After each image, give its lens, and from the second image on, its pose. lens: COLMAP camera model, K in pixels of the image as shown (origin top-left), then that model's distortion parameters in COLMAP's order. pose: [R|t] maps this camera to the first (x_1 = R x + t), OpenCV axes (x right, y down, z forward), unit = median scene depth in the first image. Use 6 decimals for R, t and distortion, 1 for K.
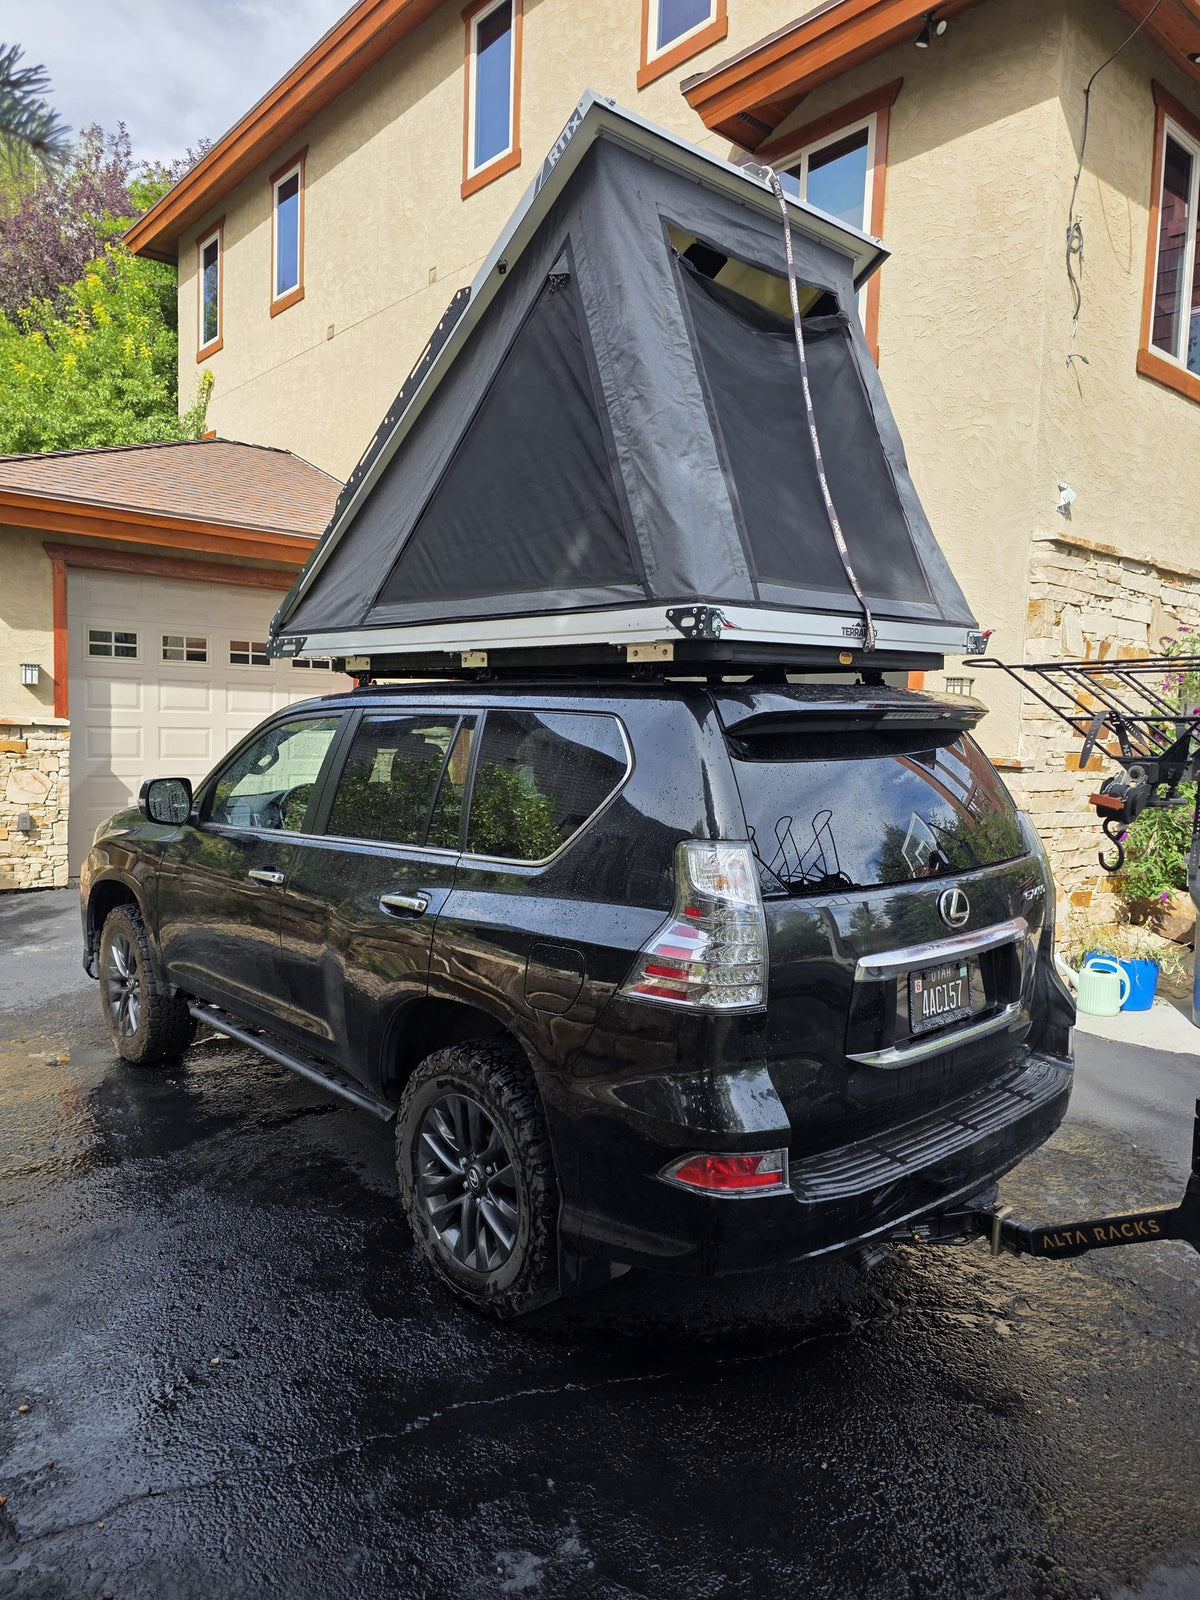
lens RADIAL K [[1111.9, 0, 600.0], [0, 1111.9, 800.0], [0, 0, 1]] dist [0.150801, -0.126928]
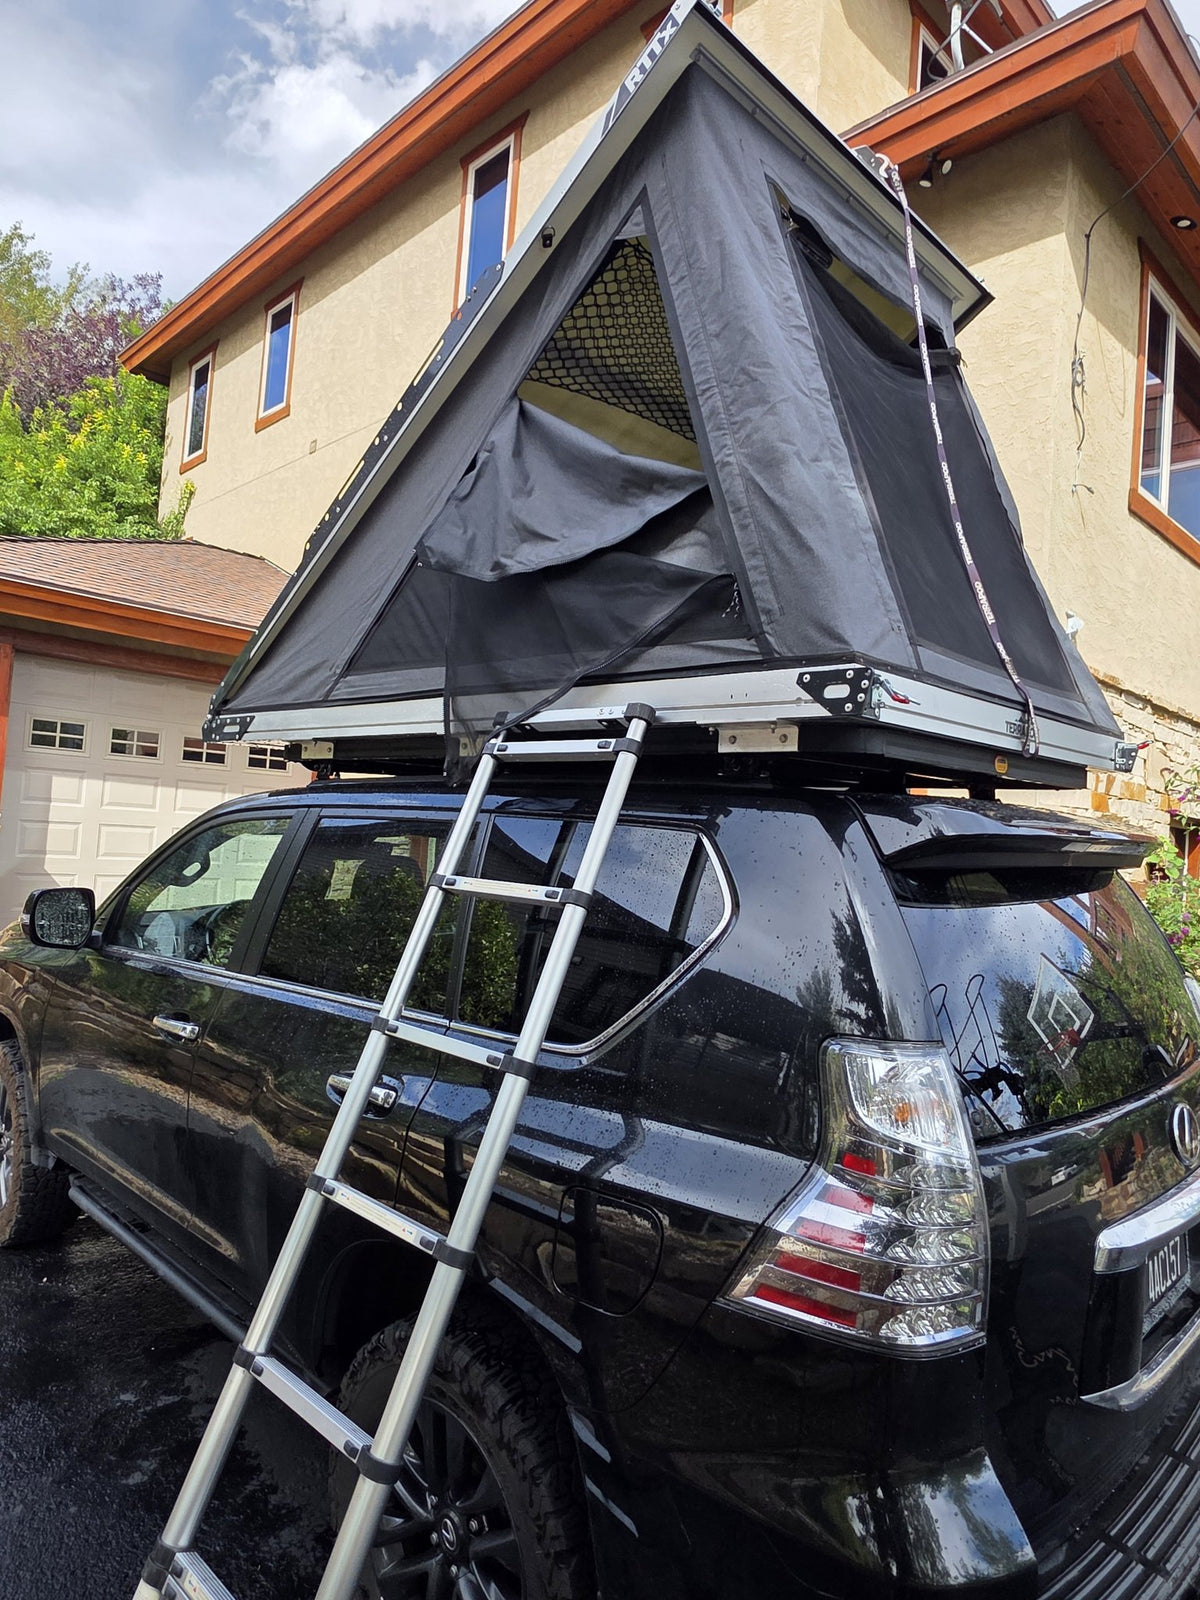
lens RADIAL K [[1047.4, 0, 600.0], [0, 1047.4, 800.0], [0, 0, 1]] dist [0.053331, -0.042027]
pose [[0.997711, 0.041199, 0.053630, -0.058466], [-0.035443, 0.993926, -0.104184, -0.018672], [-0.057597, 0.102044, 0.993111, 0.269402]]
